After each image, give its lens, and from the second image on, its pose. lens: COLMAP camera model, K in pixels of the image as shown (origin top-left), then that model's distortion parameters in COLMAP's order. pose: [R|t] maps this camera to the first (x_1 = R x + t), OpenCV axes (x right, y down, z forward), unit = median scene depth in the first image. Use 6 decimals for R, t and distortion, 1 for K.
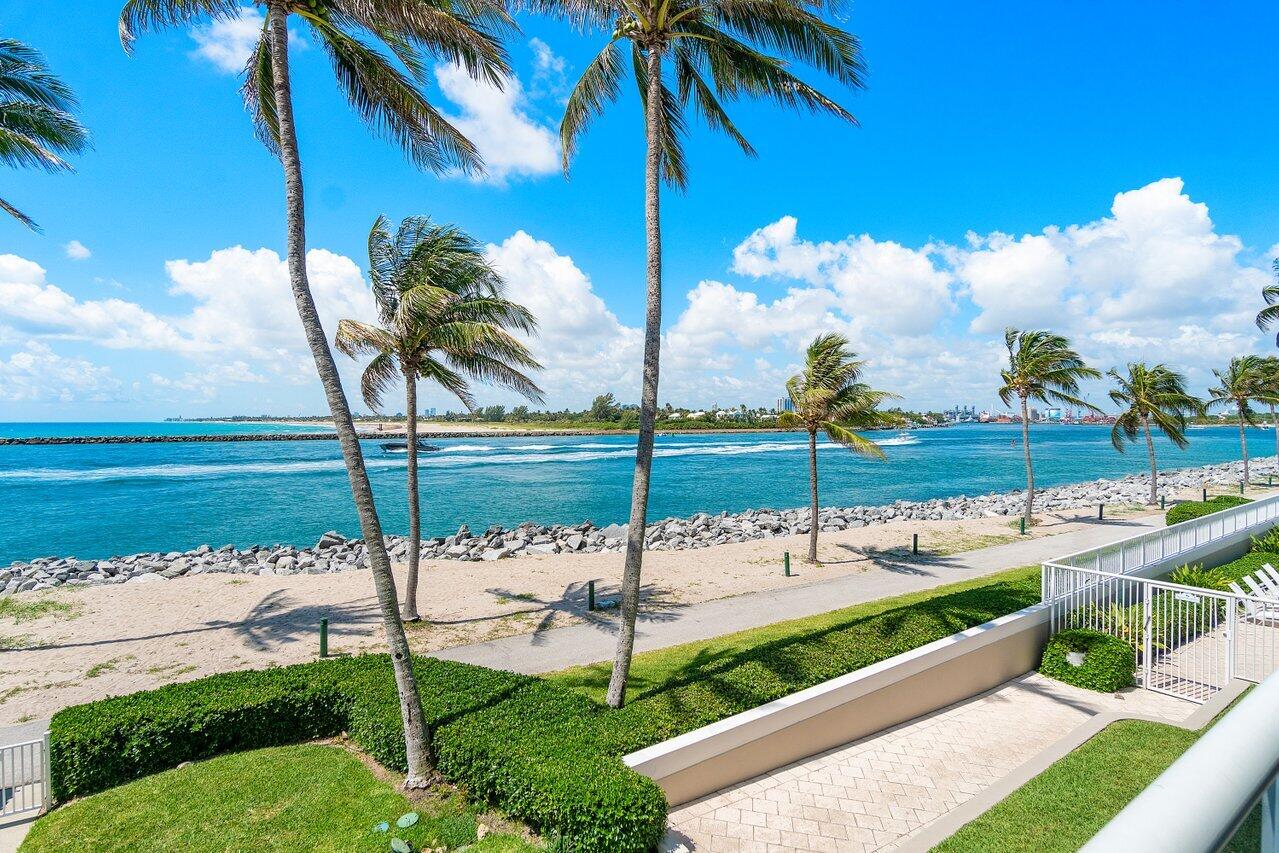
lens RADIAL K [[652.3, 0, 645.1], [0, 652.3, 428.6], [0, 0, 1]] dist [-0.003368, -0.001179]
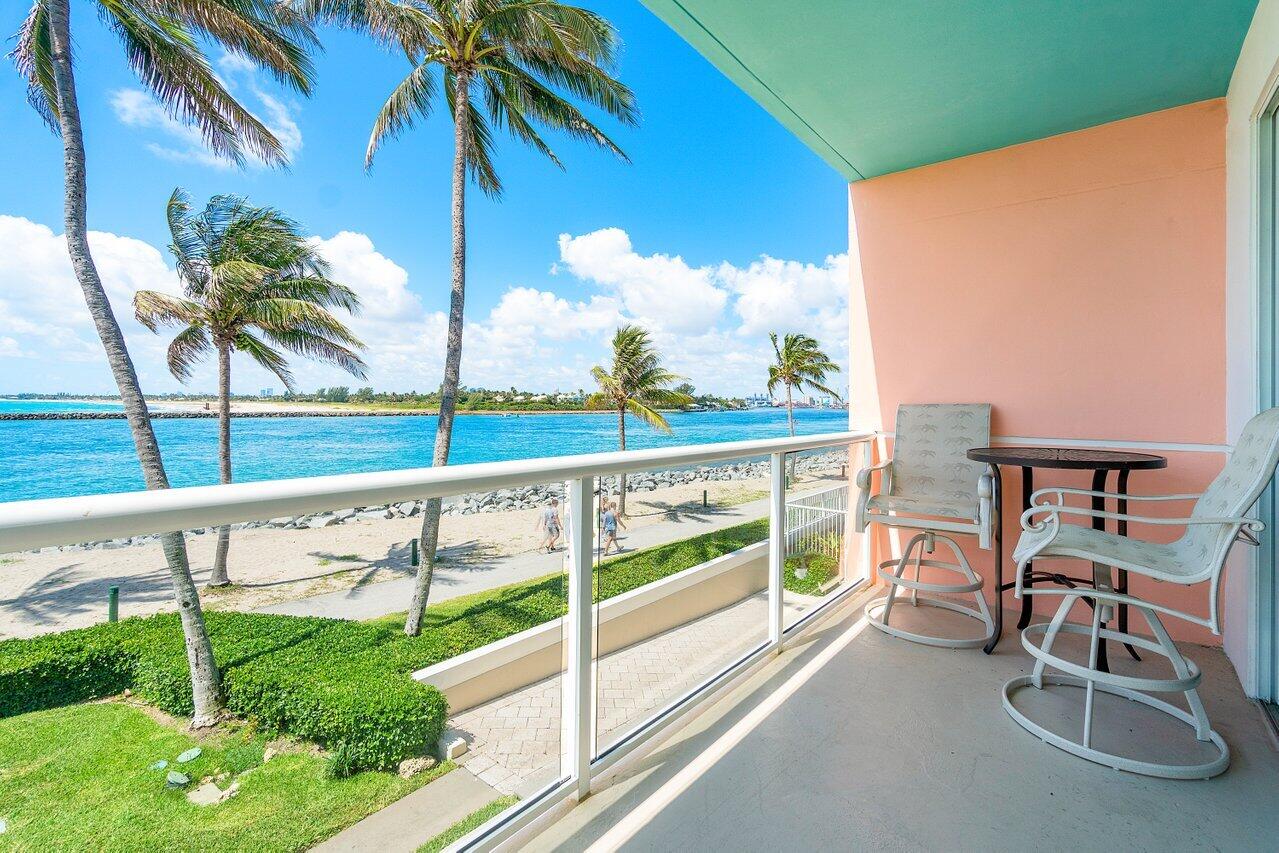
lens RADIAL K [[570.8, 0, 666.5], [0, 570.8, 400.8], [0, 0, 1]] dist [-0.008310, 0.000358]
pose [[0.960397, 0.005431, 0.278583, 0.076785], [0.000572, 0.999769, -0.021464, 0.026412], [-0.278636, 0.020773, 0.960172, -0.072745]]
